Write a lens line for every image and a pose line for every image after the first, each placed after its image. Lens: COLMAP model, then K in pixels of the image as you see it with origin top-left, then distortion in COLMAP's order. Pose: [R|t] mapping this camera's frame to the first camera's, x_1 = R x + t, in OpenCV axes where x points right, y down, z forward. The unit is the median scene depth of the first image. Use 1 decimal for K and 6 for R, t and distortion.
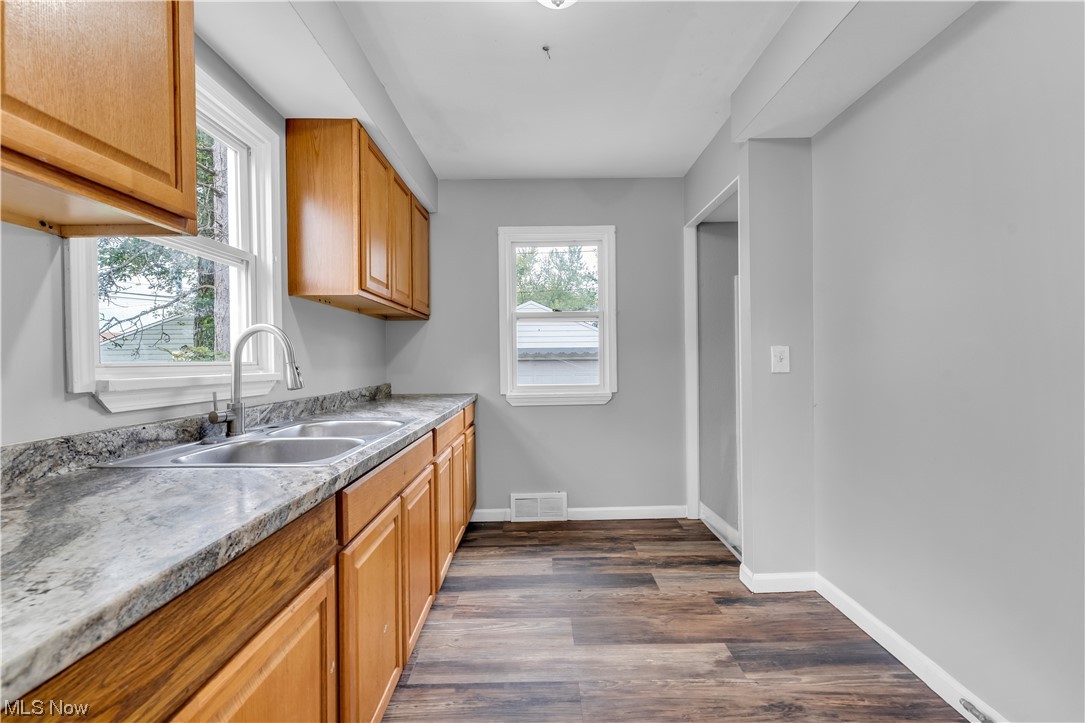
lens RADIAL K [[439.5, 0, 540.9], [0, 439.5, 362.7], [0, 0, 1]] dist [0.003805, -0.000841]
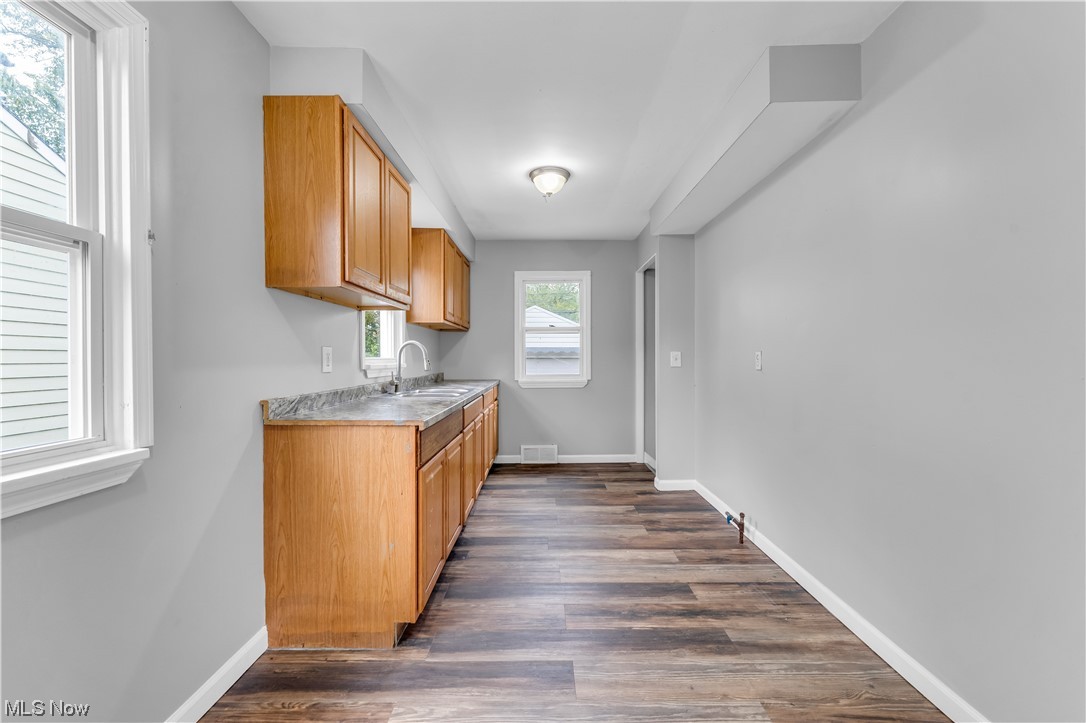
lens RADIAL K [[439.9, 0, 541.6], [0, 439.9, 361.3], [0, 0, 1]] dist [0.003805, -0.000841]
pose [[0.999932, 0.010034, -0.005911, 0.013984], [-0.010024, 0.999948, 0.001669, 0.003070], [0.005927, -0.001609, 0.999981, -0.743935]]
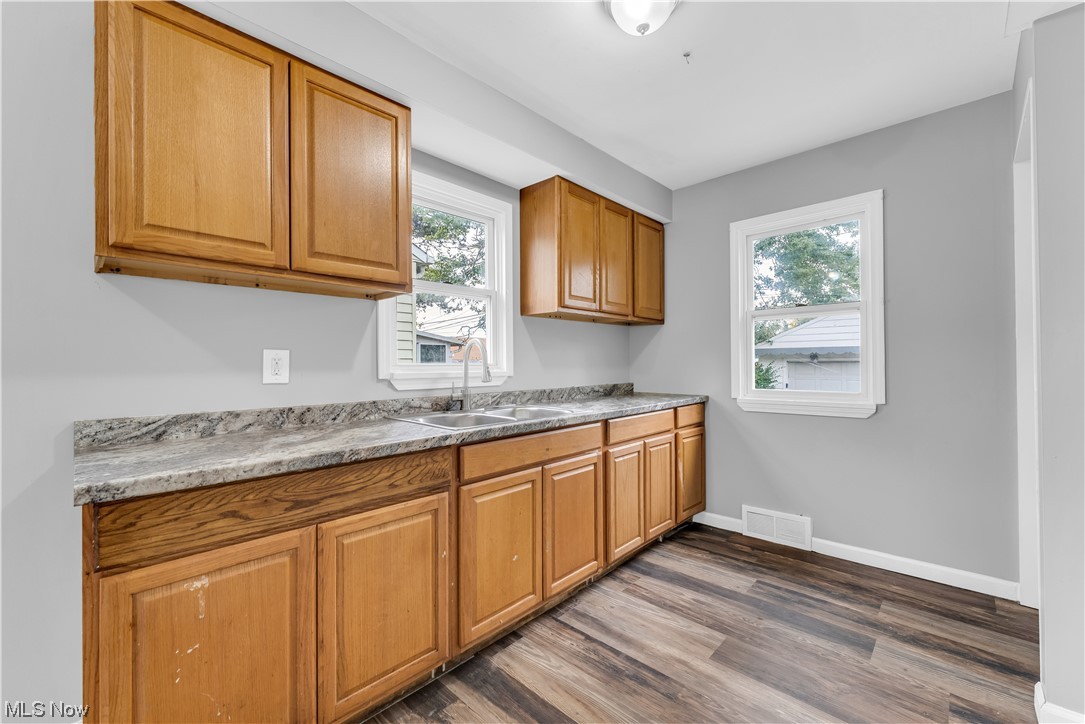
lens RADIAL K [[439.5, 0, 545.3], [0, 439.5, 361.1], [0, 0, 1]] dist [0.003805, -0.000841]
pose [[0.724121, 0.002389, -0.689669, 0.383071], [-0.005794, 0.999980, -0.002620, -0.004624], [0.689649, 0.005894, 0.724120, 0.038856]]
